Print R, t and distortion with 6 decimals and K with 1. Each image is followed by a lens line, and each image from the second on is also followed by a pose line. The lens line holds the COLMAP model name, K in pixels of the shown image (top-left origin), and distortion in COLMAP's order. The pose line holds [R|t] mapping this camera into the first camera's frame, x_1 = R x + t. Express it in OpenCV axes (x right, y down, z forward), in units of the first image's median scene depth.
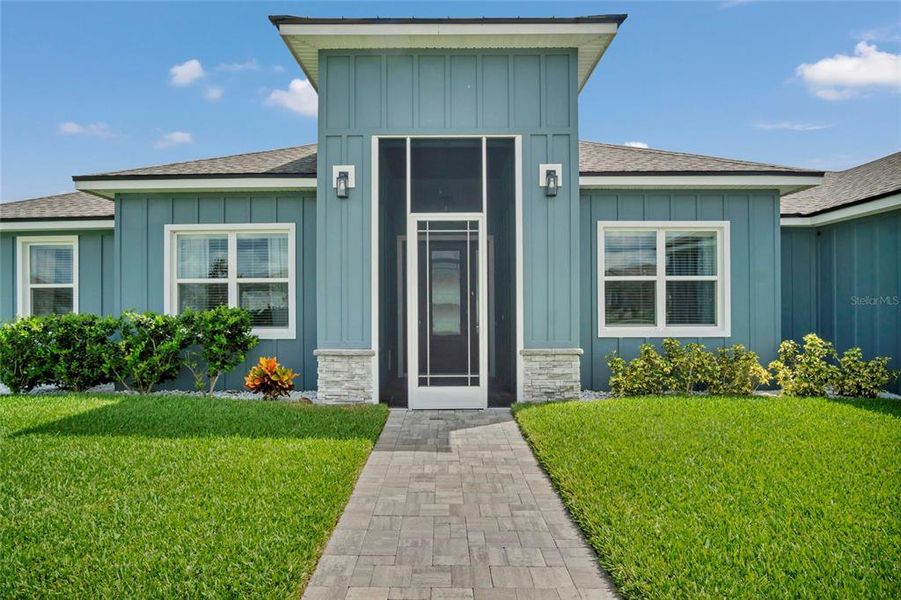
lens RADIAL K [[482.2, 0, 443.5], [0, 482.2, 307.8], [0, 0, 1]] dist [-0.031269, 0.005726]
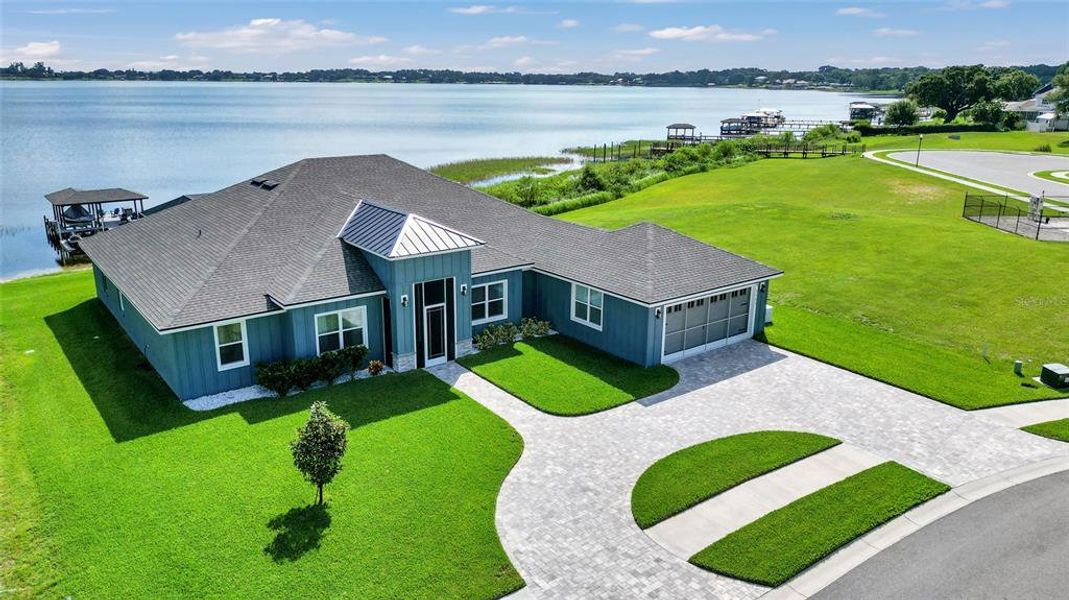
lens RADIAL K [[738.4, 0, 512.7], [0, 738.4, 295.2], [0, 0, 1]] dist [0.069714, -0.000113]
pose [[0.805476, -0.157919, 0.571200, -2.104098], [-0.007683, 0.960979, 0.276515, -1.445631], [-0.592578, -0.227115, 0.772832, -2.698065]]
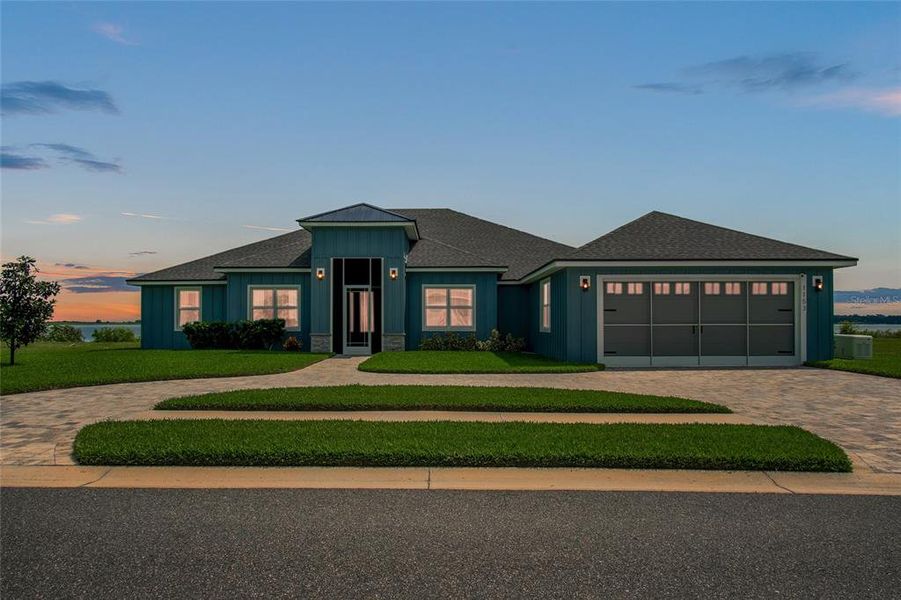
lens RADIAL K [[597.1, 0, 441.8], [0, 597.1, 312.8], [0, 0, 1]] dist [-0.029514, 0.005706]
pose [[0.999977, 0.004278, 0.005257, 0.450766], [-0.004184, 0.999835, -0.017676, 0.022652], [-0.005332, 0.017654, 0.999830, -2.319466]]
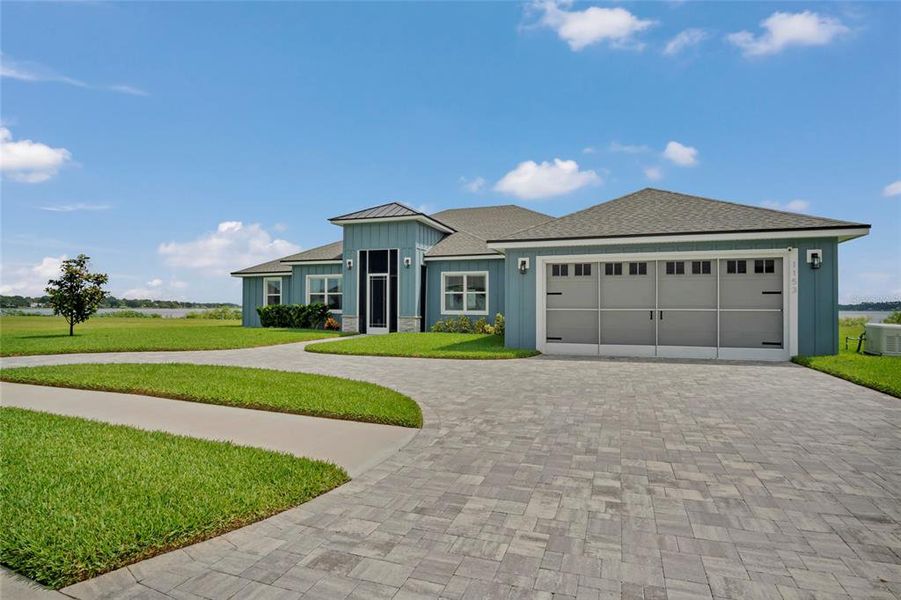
lens RADIAL K [[482.2, 0, 451.7], [0, 482.2, 302.7], [0, 0, 1]] dist [-0.031269, 0.005726]
pose [[0.946910, 0.006161, -0.321441, 1.395627], [-0.009909, 0.999901, -0.010025, 0.023177], [0.321347, 0.012678, 0.946877, -1.741987]]
